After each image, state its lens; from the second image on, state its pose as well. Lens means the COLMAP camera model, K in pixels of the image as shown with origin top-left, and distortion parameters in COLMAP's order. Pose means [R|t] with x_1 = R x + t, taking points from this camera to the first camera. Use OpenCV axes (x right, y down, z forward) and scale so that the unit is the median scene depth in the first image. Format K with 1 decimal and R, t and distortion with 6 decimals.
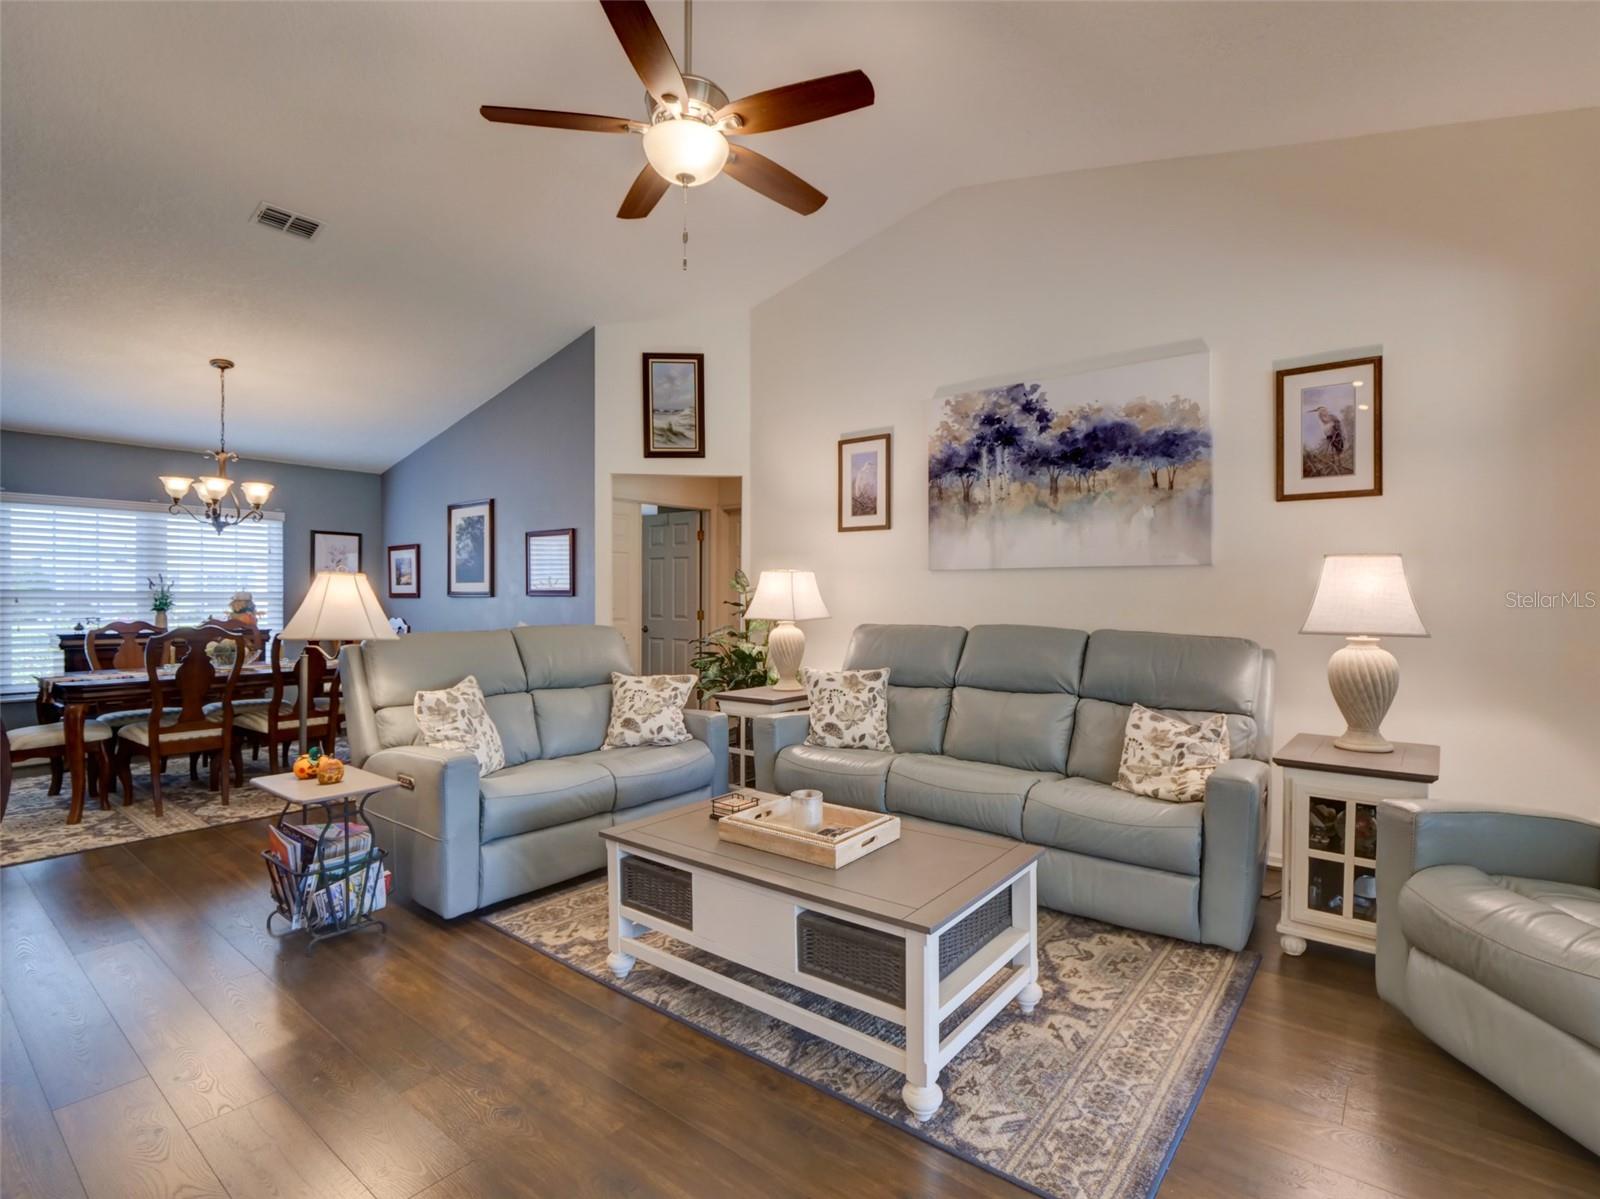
lens RADIAL K [[783.3, 0, 797.4], [0, 783.3, 597.0], [0, 0, 1]] dist [-0.009337, -0.001334]
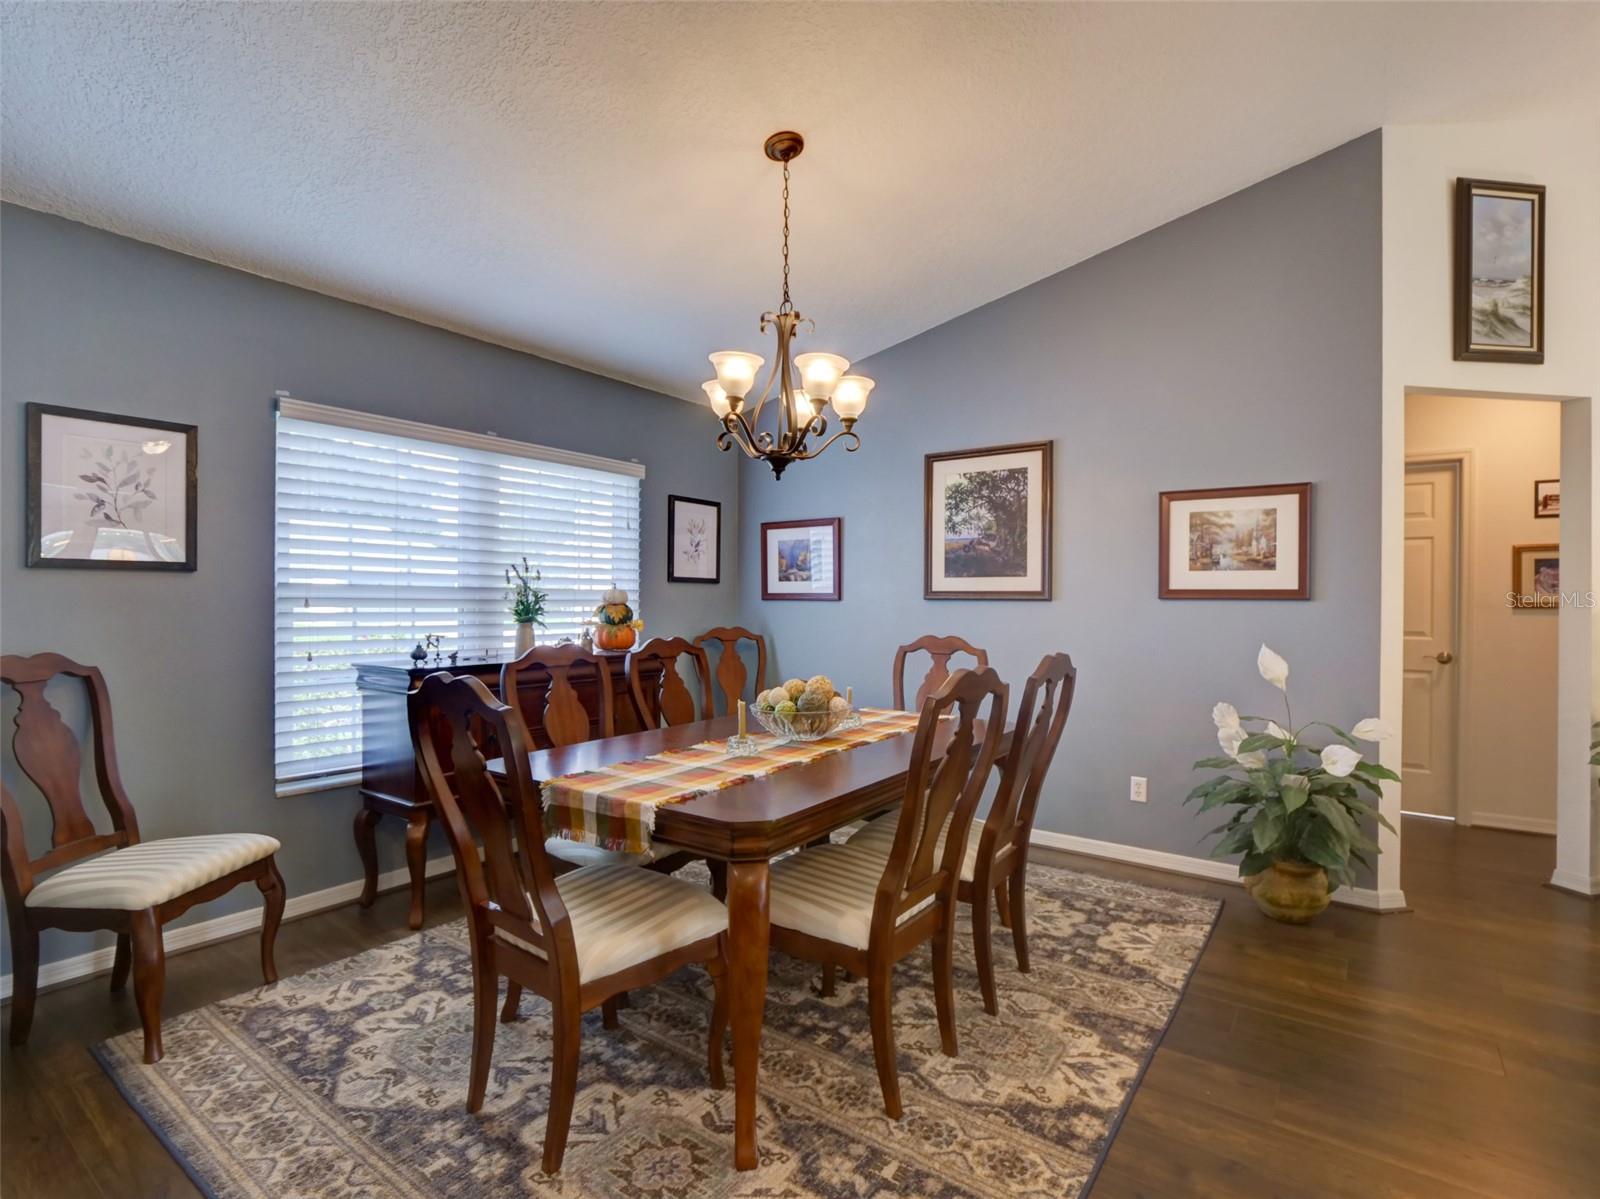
lens RADIAL K [[783.3, 0, 803.8], [0, 783.3, 598.4], [0, 0, 1]] dist [-0.009337, -0.001334]
pose [[0.998557, 0.004687, 0.053488, -0.702347], [-0.004511, 0.999984, -0.003413, 0.001693], [-0.053503, 0.003167, 0.998563, 0.453765]]
